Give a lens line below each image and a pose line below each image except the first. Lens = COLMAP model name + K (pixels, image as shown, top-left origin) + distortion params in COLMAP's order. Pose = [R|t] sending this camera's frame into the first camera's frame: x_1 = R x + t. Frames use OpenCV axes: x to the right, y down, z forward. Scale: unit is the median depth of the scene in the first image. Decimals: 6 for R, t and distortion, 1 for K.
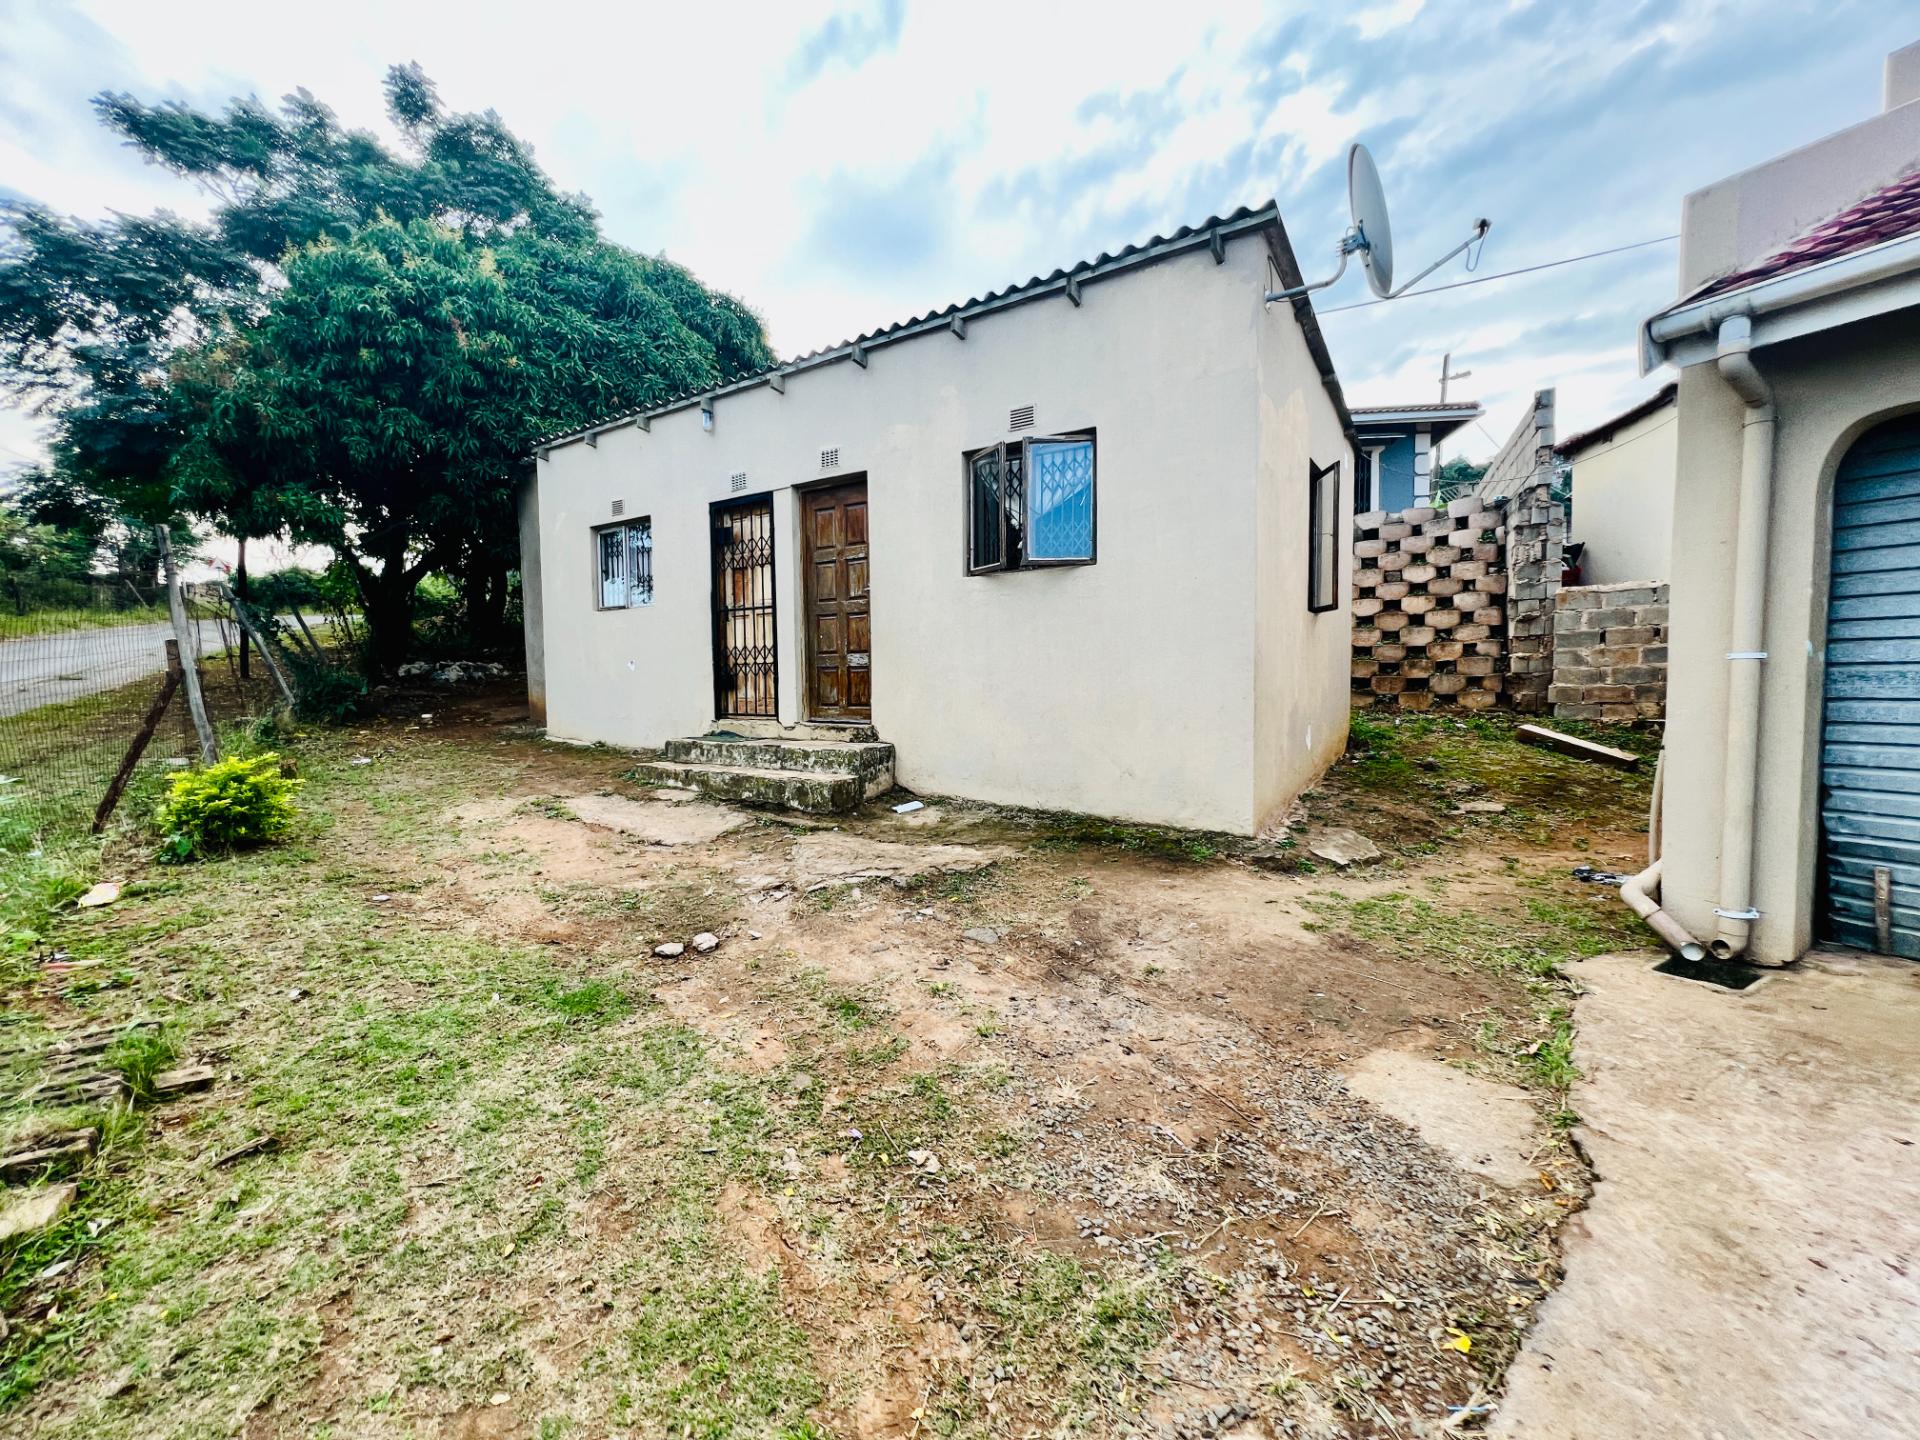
lens RADIAL K [[768.1, 0, 958.7], [0, 768.1, 717.9], [0, 0, 1]] dist [-0.003188, 0.000909]
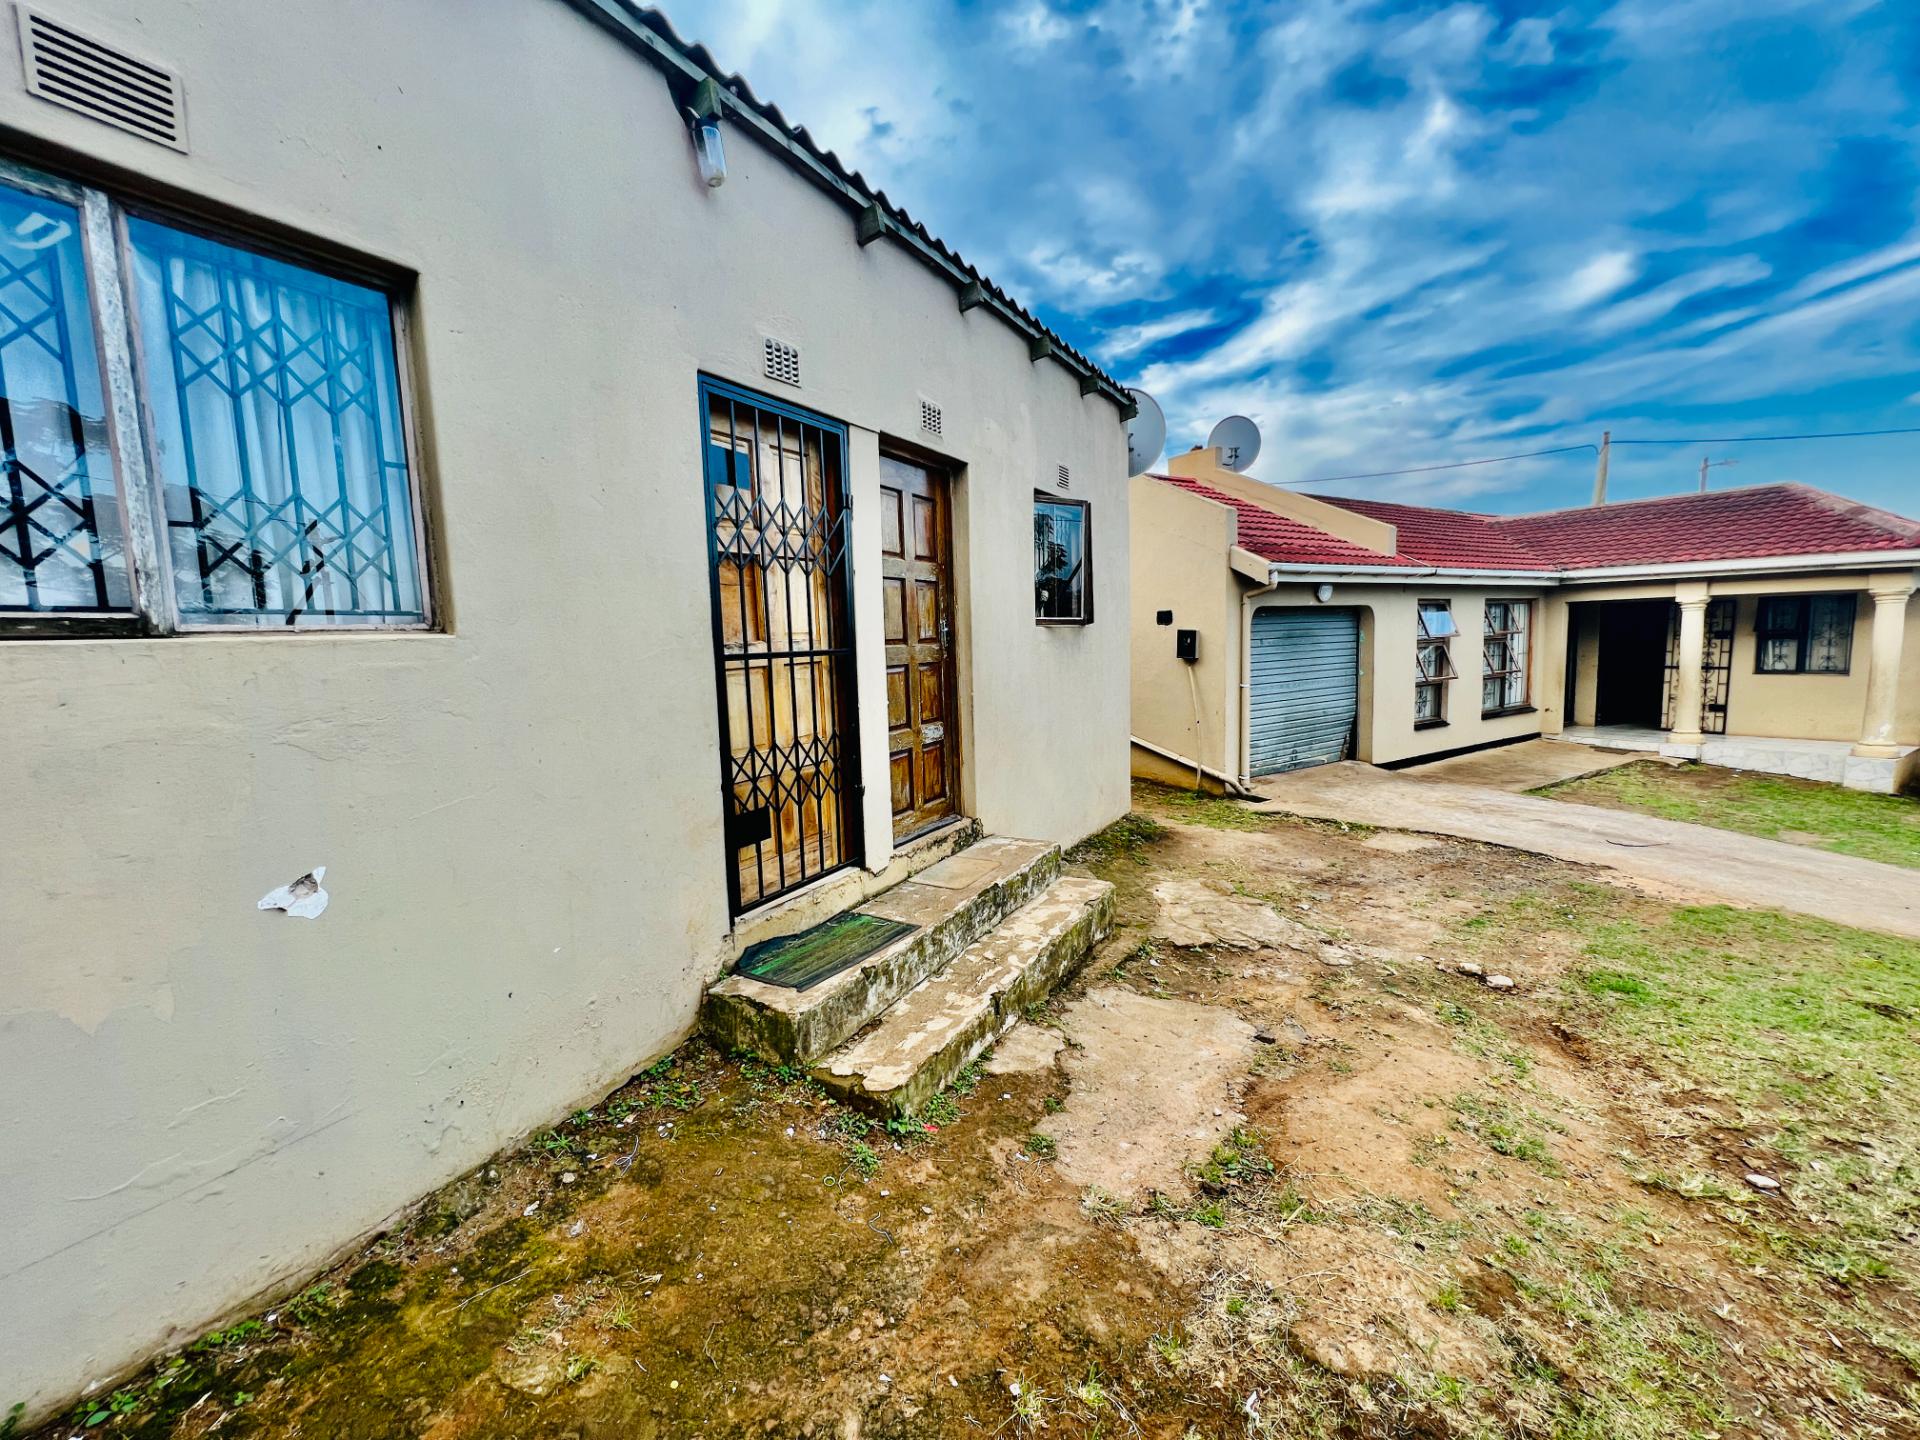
lens RADIAL K [[781.0, 0, 934.6], [0, 781.0, 722.5], [0, 0, 1]] dist [-0.008903, 0.000743]
pose [[-0.040197, -0.101923, 0.993980, -0.806423], [0.084671, 0.990858, 0.105027, -0.155978], [-0.995598, 0.088383, -0.031200, 1.016362]]
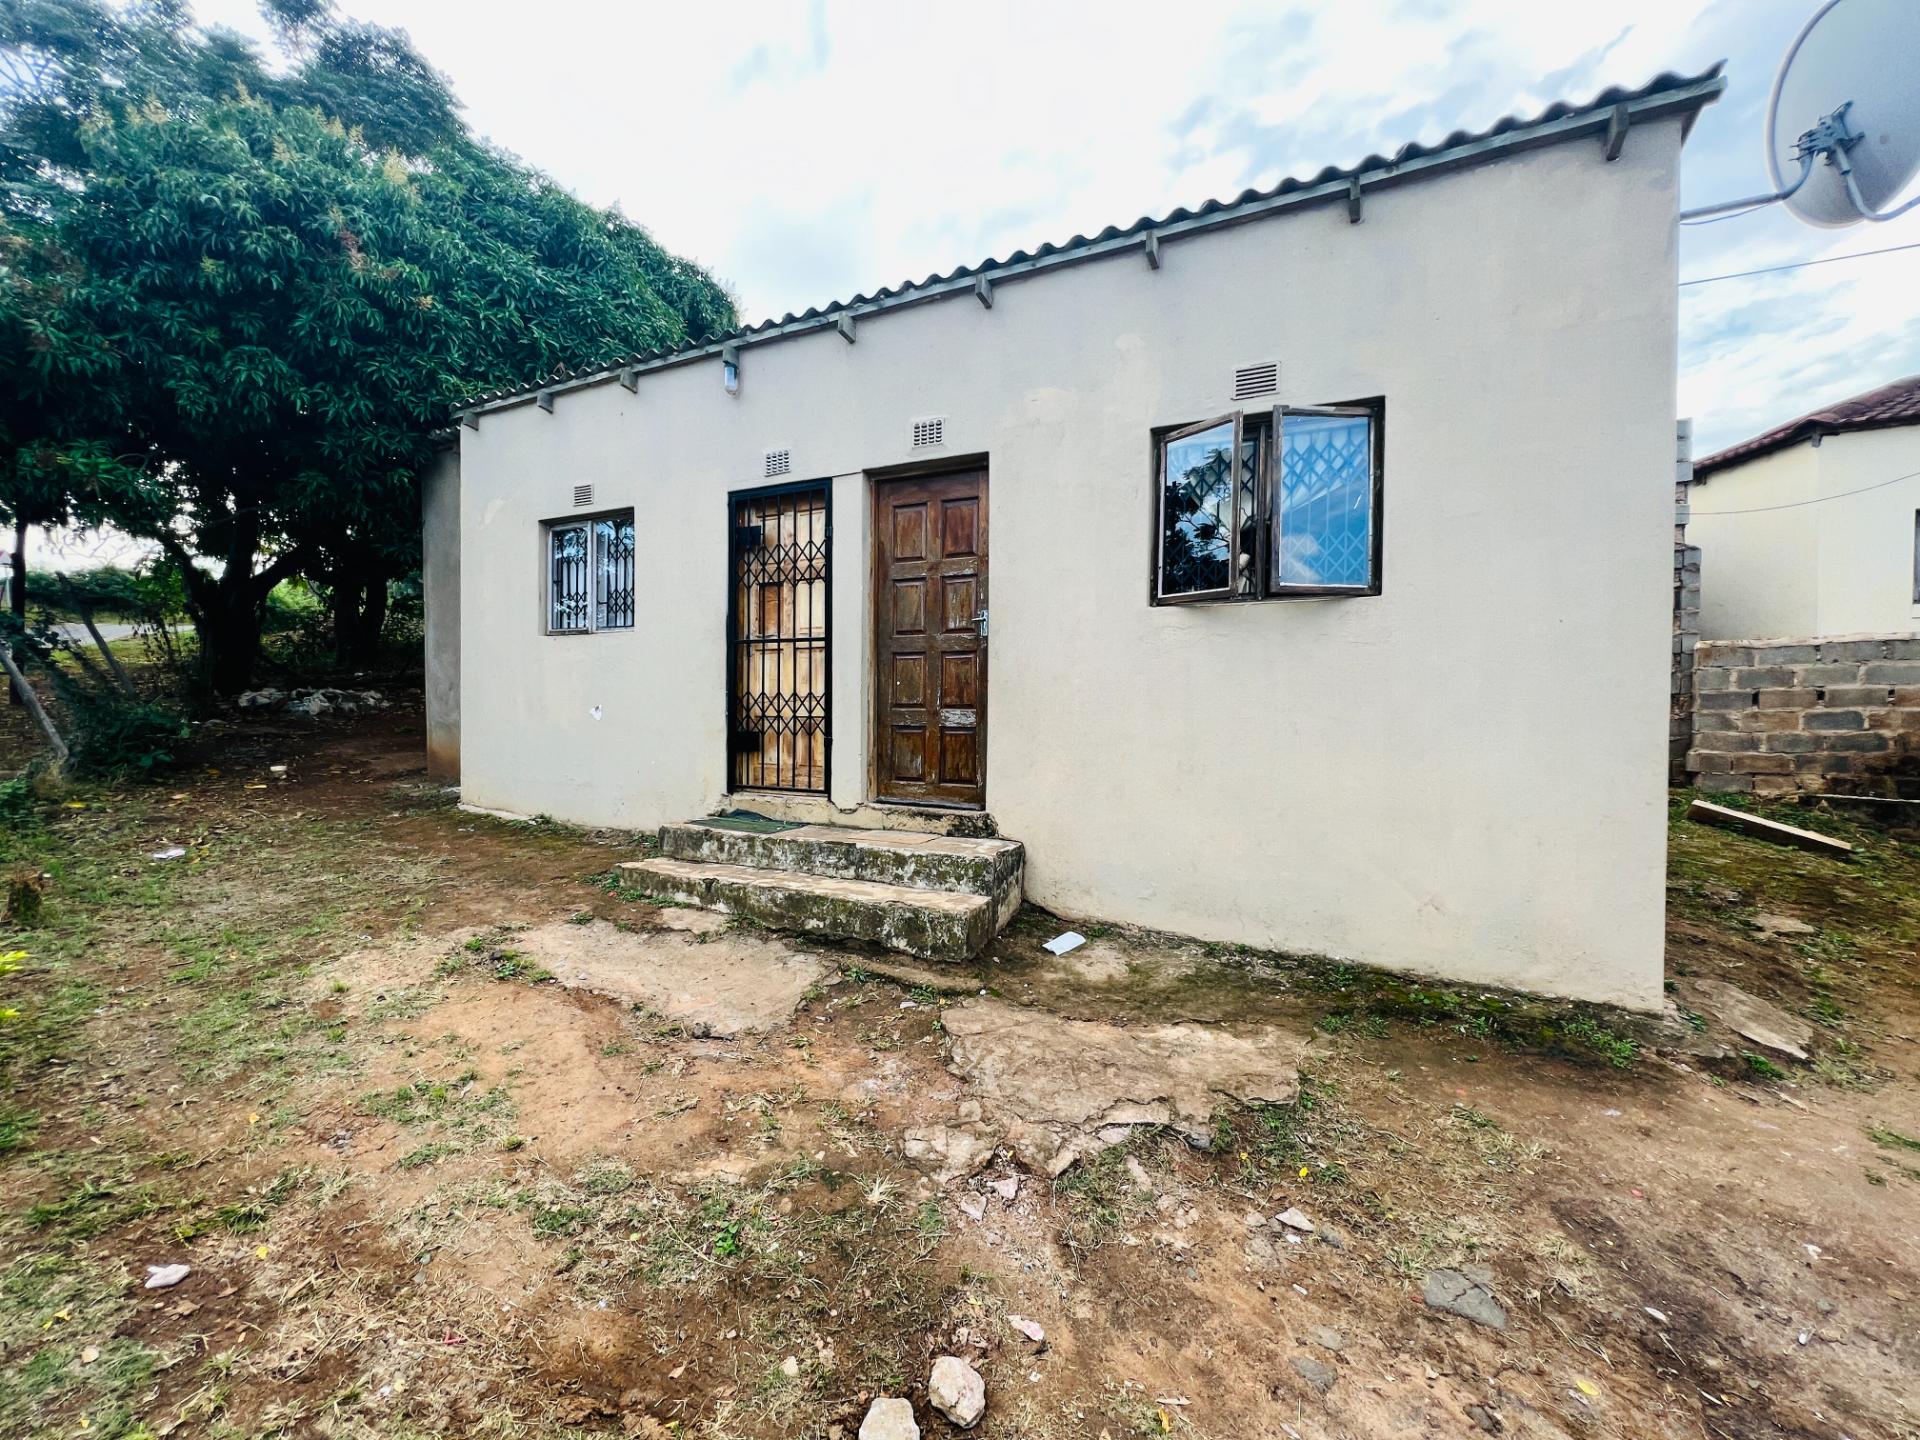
lens RADIAL K [[768.1, 0, 958.3], [0, 768.1, 716.8], [0, 0, 1]] dist [-0.003188, 0.000909]
pose [[0.992283, 0.016721, 0.122865, -0.217635], [-0.011943, 0.999147, -0.039522, -0.048452], [-0.123421, 0.037750, 0.991636, 0.298054]]
